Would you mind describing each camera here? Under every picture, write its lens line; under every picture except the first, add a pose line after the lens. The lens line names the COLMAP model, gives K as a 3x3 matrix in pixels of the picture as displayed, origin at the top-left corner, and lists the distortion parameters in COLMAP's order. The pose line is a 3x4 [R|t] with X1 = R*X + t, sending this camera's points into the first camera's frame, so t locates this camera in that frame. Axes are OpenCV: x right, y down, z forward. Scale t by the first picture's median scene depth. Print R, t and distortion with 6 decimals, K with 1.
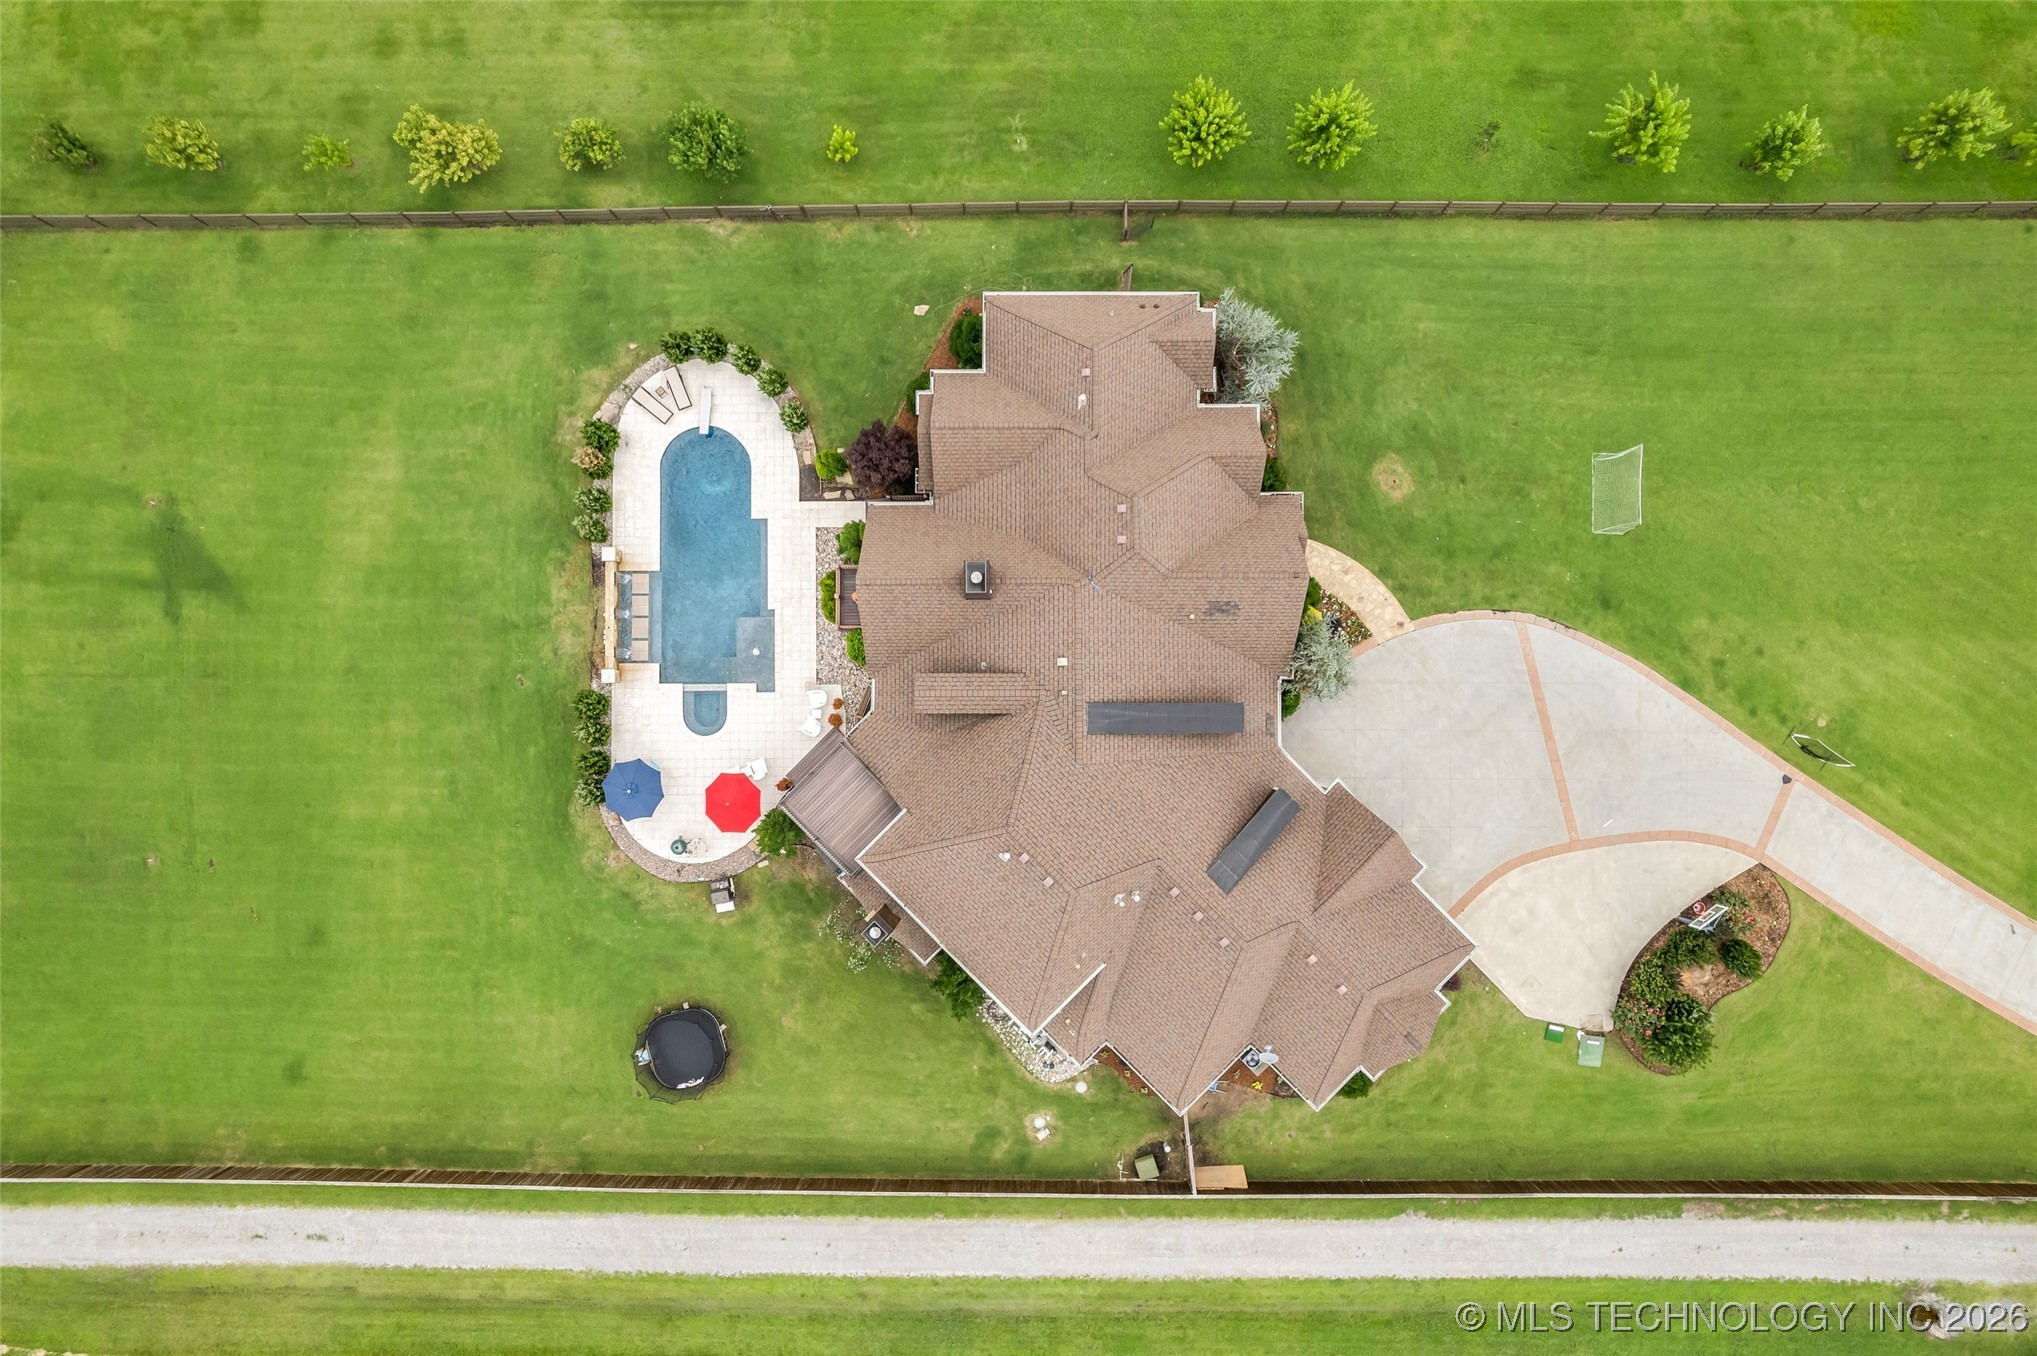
lens RADIAL K [[1318.8, 0, 1030.0], [0, 1318.8, 678.7], [0, 0, 1]] dist [-0.062661, 0.051152]
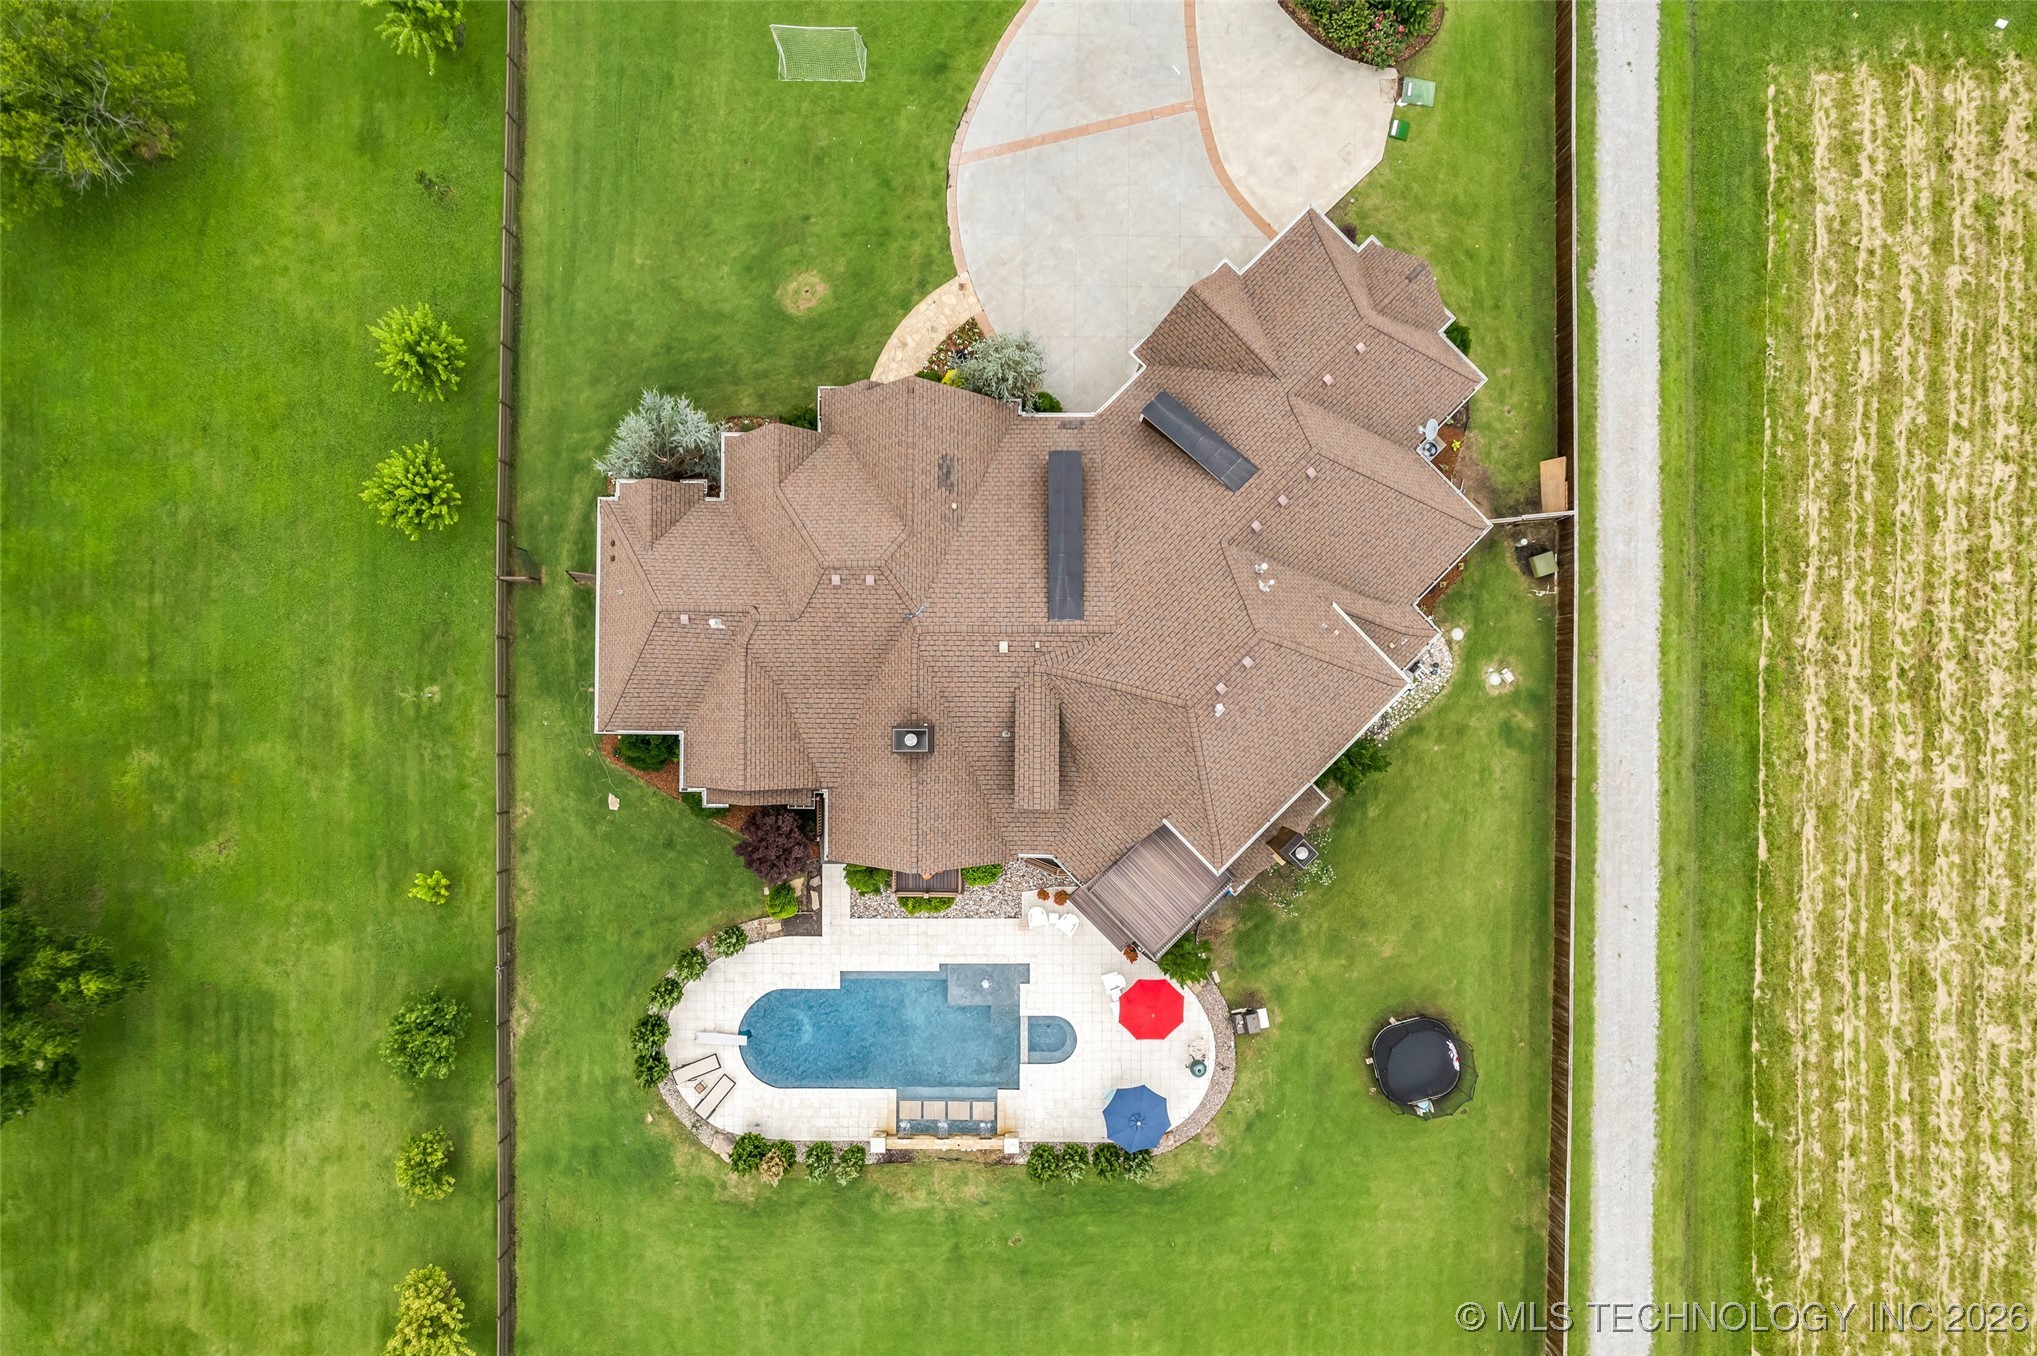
lens RADIAL K [[1318.8, 0, 1021.3], [0, 1318.8, 687.3], [0, 0, 1]] dist [-0.062661, 0.051152]
pose [[0.007786, -0.999817, 0.017468, -0.017066], [0.999640, 0.008231, 0.025525, -0.021026], [-0.025664, 0.017263, 0.999522, 0.078368]]
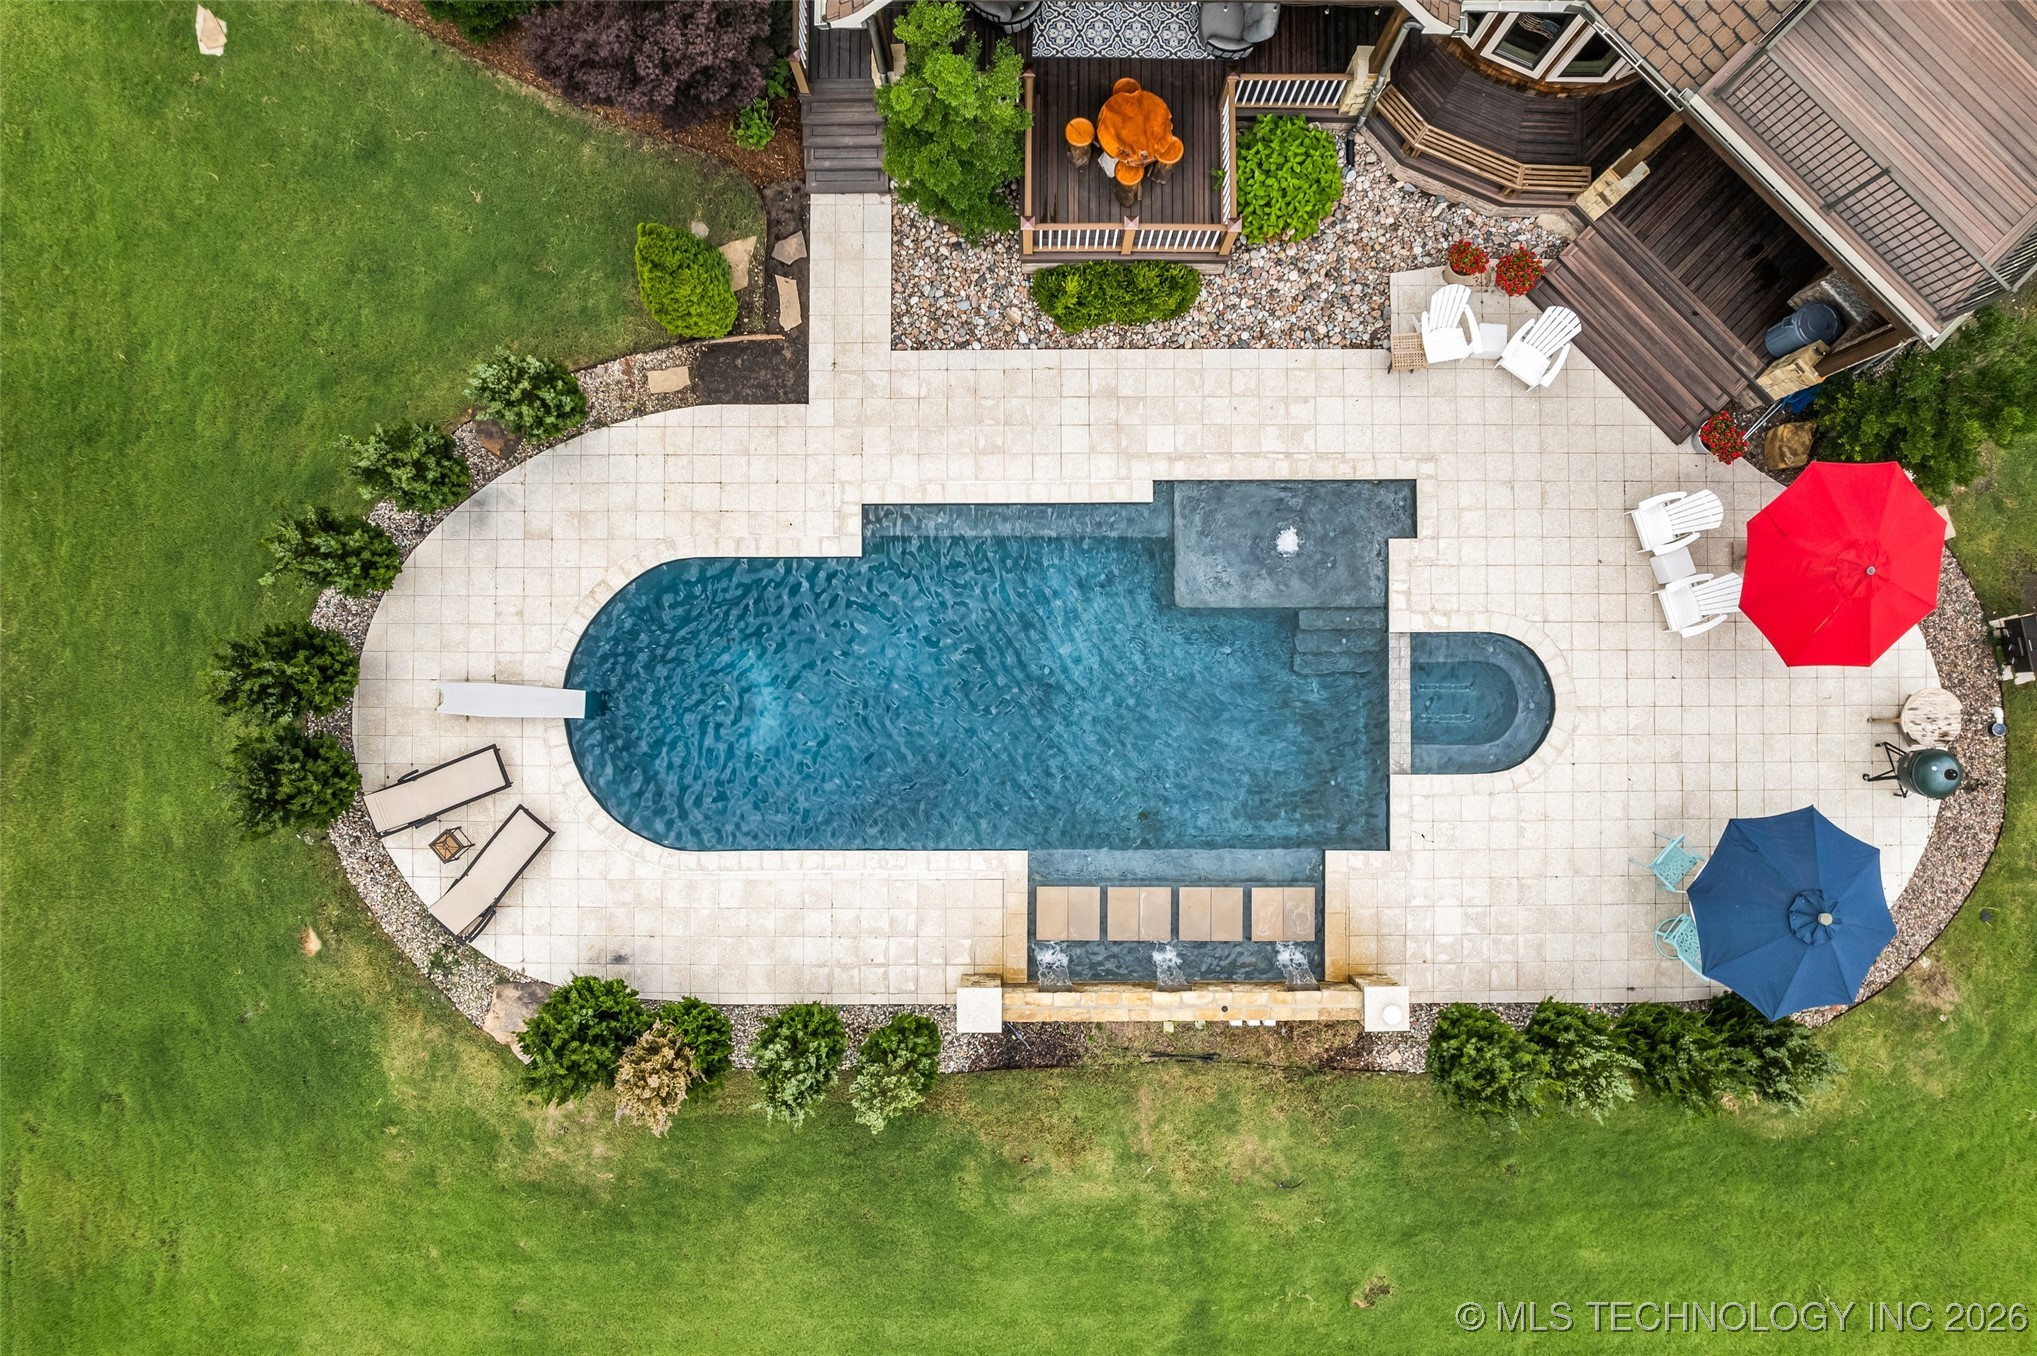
lens RADIAL K [[1318.8, 0, 1027.3], [0, 1318.8, 684.6], [0, 0, 1]] dist [-0.062661, 0.051152]
pose [[0.003449, -0.999925, 0.011775, -0.249398], [0.999715, 0.003726, 0.023576, -0.091012], [-0.023618, 0.011691, 0.999653, 0.695341]]
